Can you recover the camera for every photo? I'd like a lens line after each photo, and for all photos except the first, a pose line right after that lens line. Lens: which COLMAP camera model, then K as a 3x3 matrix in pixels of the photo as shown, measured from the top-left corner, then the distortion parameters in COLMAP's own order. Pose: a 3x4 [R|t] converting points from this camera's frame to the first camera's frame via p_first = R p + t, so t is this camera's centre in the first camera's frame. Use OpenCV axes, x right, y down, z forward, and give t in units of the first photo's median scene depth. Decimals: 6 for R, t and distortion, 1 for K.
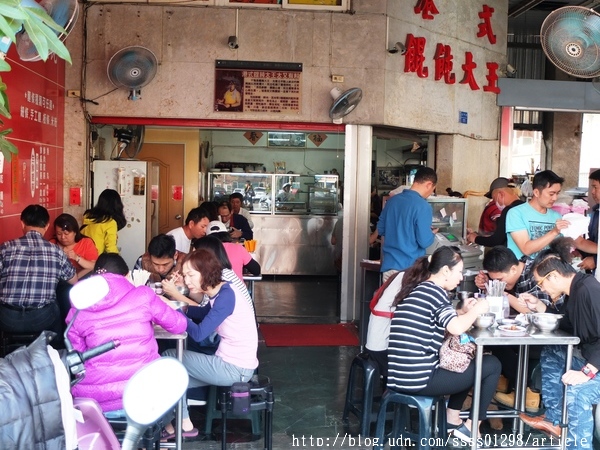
lens RADIAL K [[762.4, 0, 301.0], [0, 762.4, 225.7], [0, 0, 1]] dist [-0.067362, 0.000000]
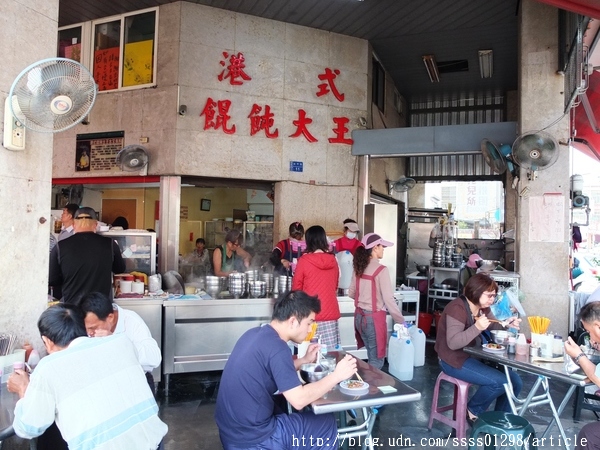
lens RADIAL K [[495.5, 0, 299.2], [0, 495.5, 230.5], [0, 0, 1]] dist [-0.049767, -0.007245]
pose [[0.892340, -0.006153, -0.451322, 0.642285], [-0.025972, 0.997550, -0.064952, 0.002949], [0.450617, 0.069681, 0.889994, 0.397189]]
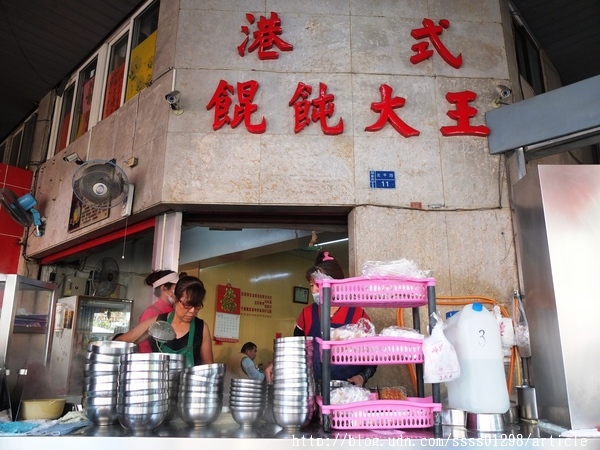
lens RADIAL K [[491.1, 0, 297.0], [0, 491.1, 229.3], [0, 0, 1]] dist [-0.040091, 0.005345]
pose [[0.685028, -0.206637, -0.698597, 0.510045], [-0.027208, 0.951005, -0.307976, 0.027383], [0.728009, 0.229980, 0.645843, 0.805819]]
